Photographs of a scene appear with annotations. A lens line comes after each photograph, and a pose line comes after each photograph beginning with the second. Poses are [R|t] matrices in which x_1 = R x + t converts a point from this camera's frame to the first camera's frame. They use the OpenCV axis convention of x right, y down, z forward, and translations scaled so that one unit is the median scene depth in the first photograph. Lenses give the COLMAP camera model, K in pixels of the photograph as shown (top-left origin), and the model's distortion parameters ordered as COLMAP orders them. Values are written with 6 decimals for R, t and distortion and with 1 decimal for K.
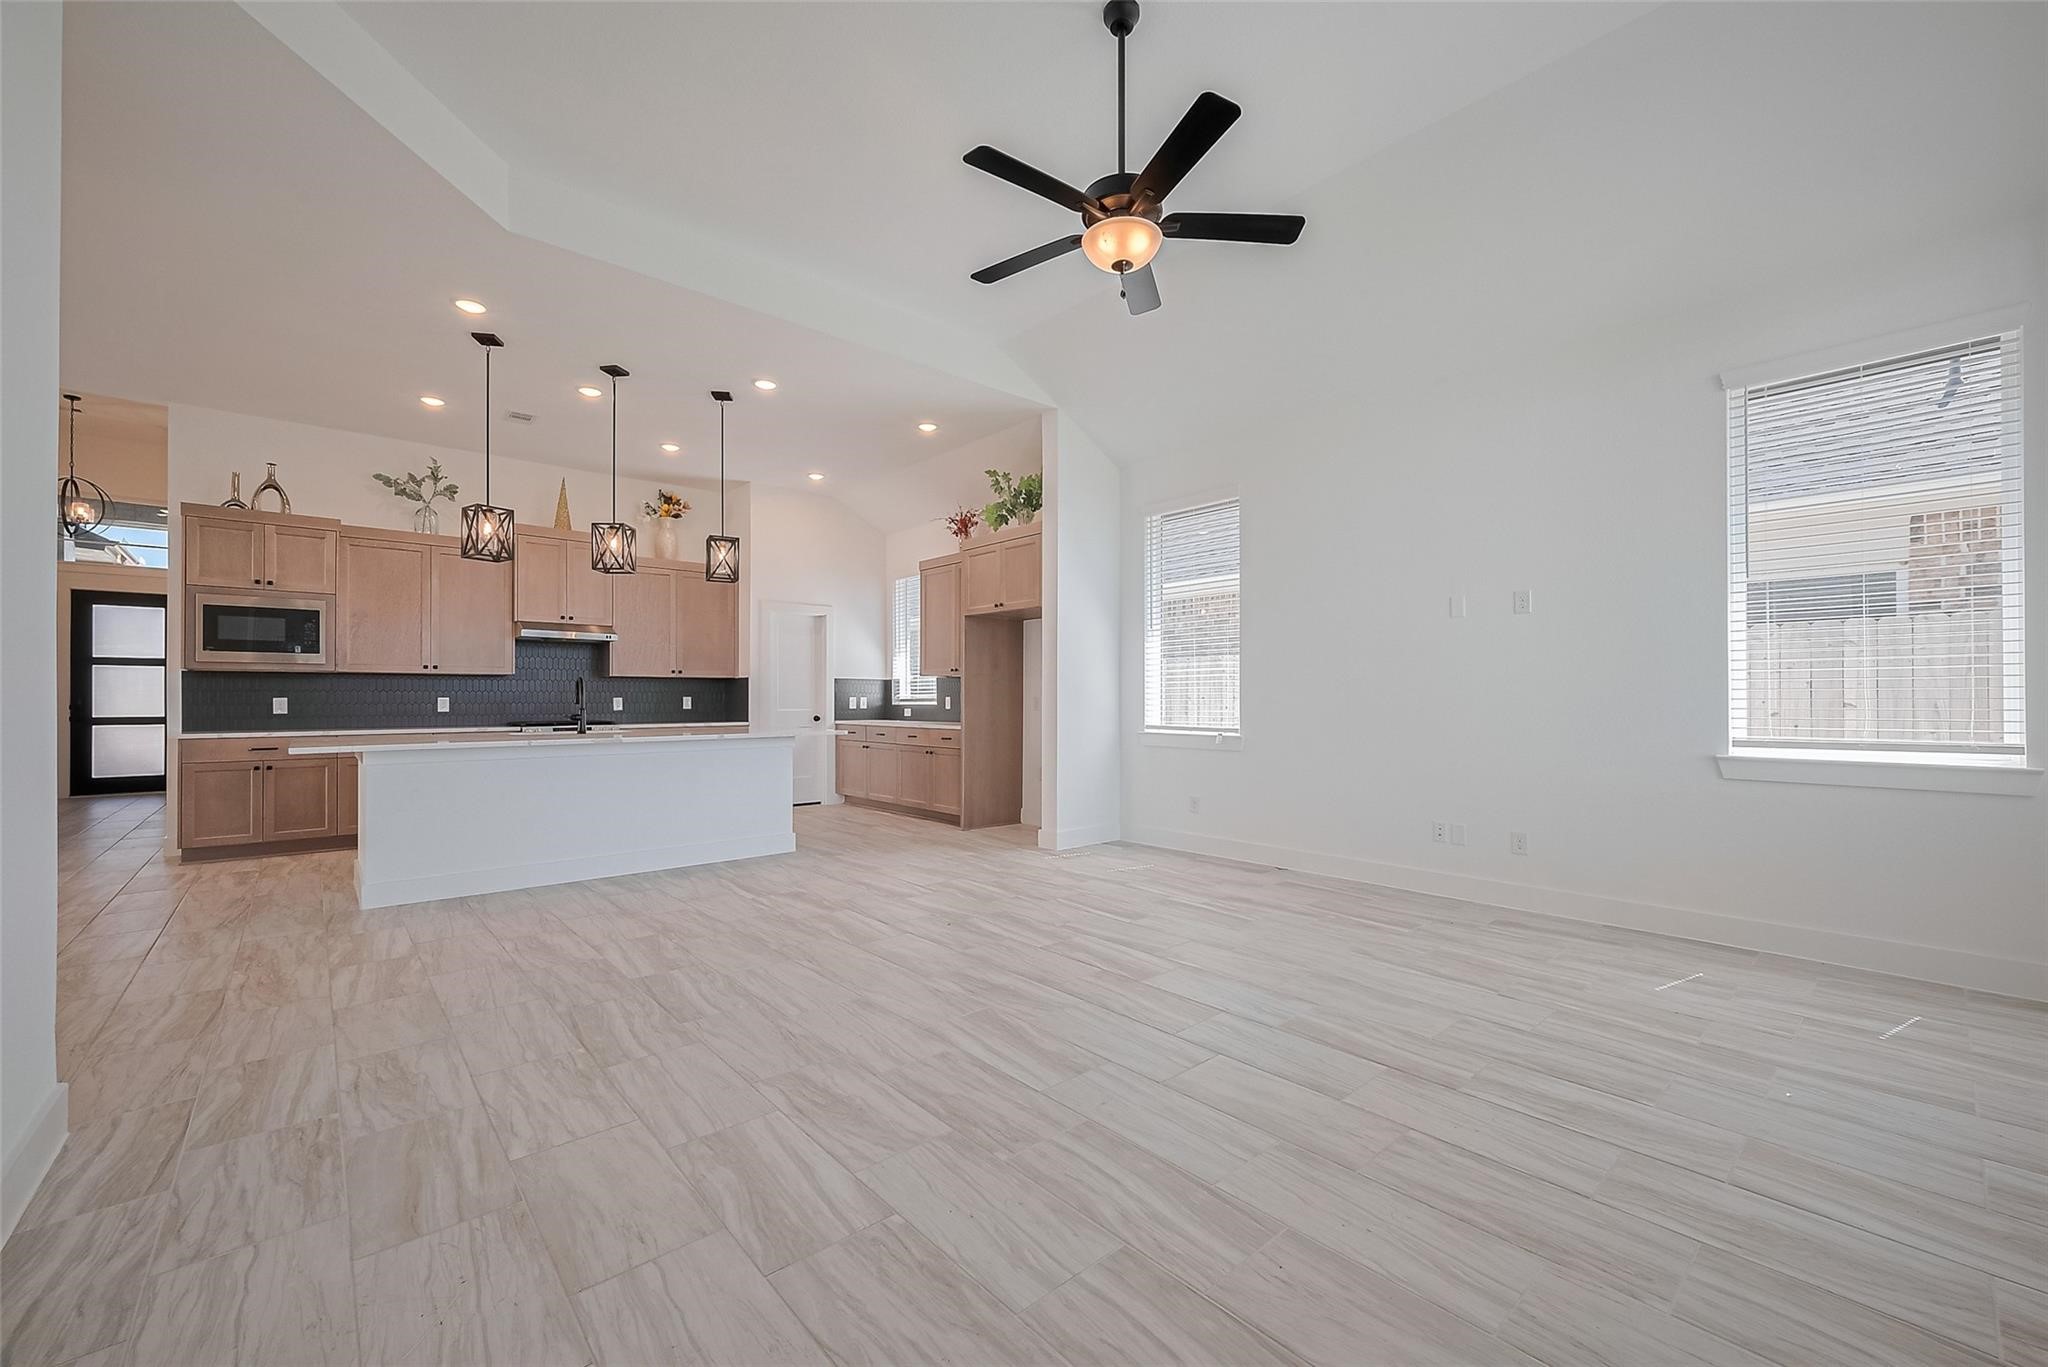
lens RADIAL K [[823.8, 0, 1019.1], [0, 823.8, 694.7], [0, 0, 1]] dist [-0.000312, -0.000068]
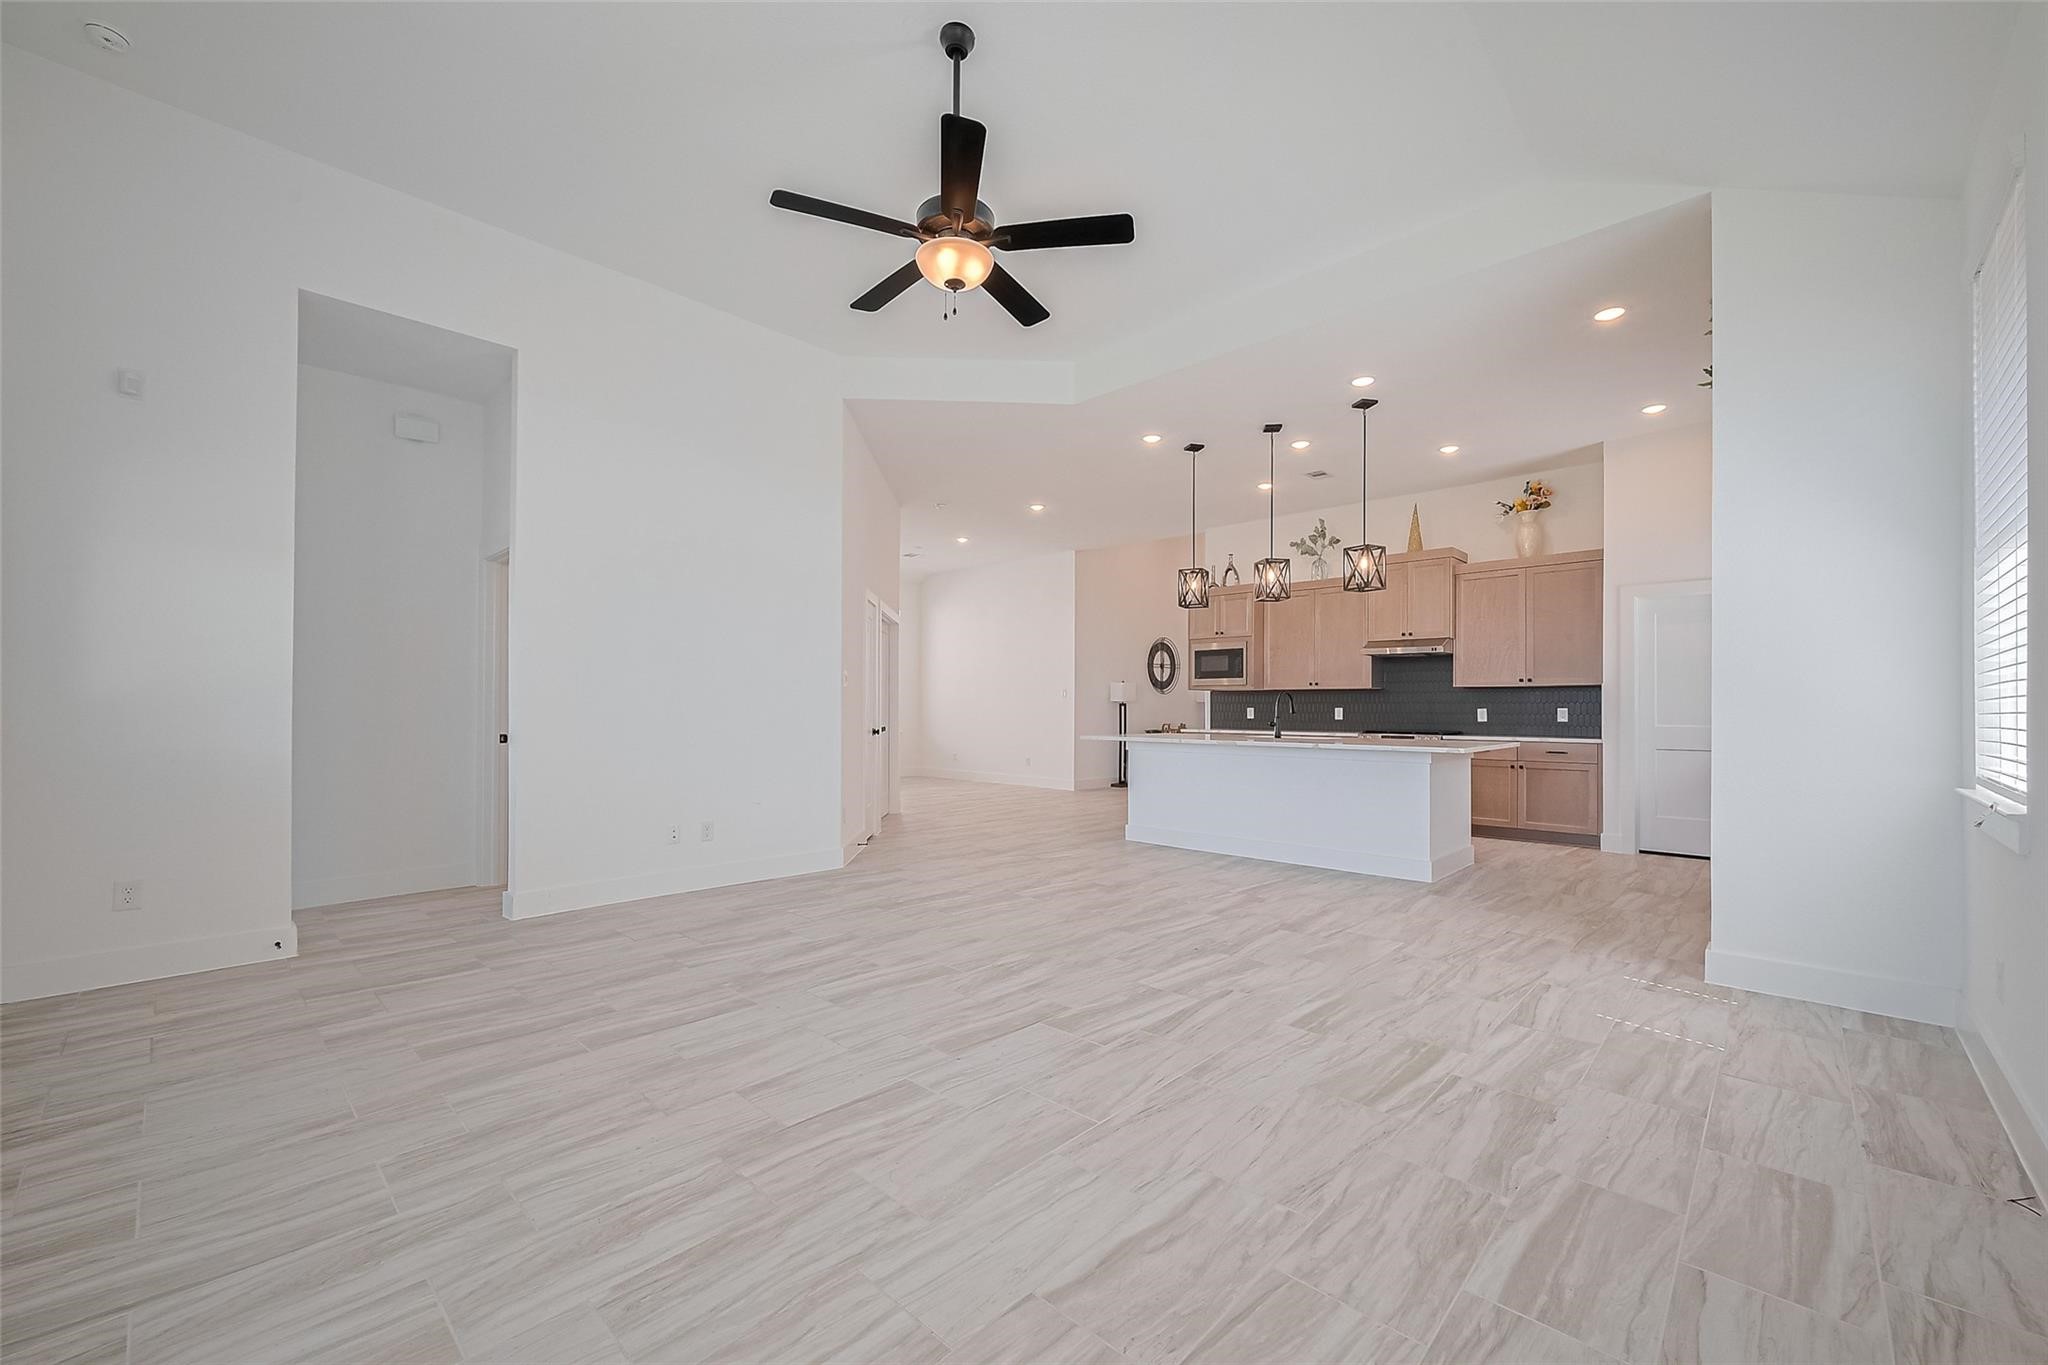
lens RADIAL K [[796.8, 0, 1013.1], [0, 796.8, 708.8], [0, 0, 1]] dist [0.000432, 0.000081]
pose [[0.085060, 0.002937, -0.996372, 0.843543], [0.000800, 0.999995, 0.003016, 0.001235], [0.996376, -0.001054, 0.085057, 0.747662]]
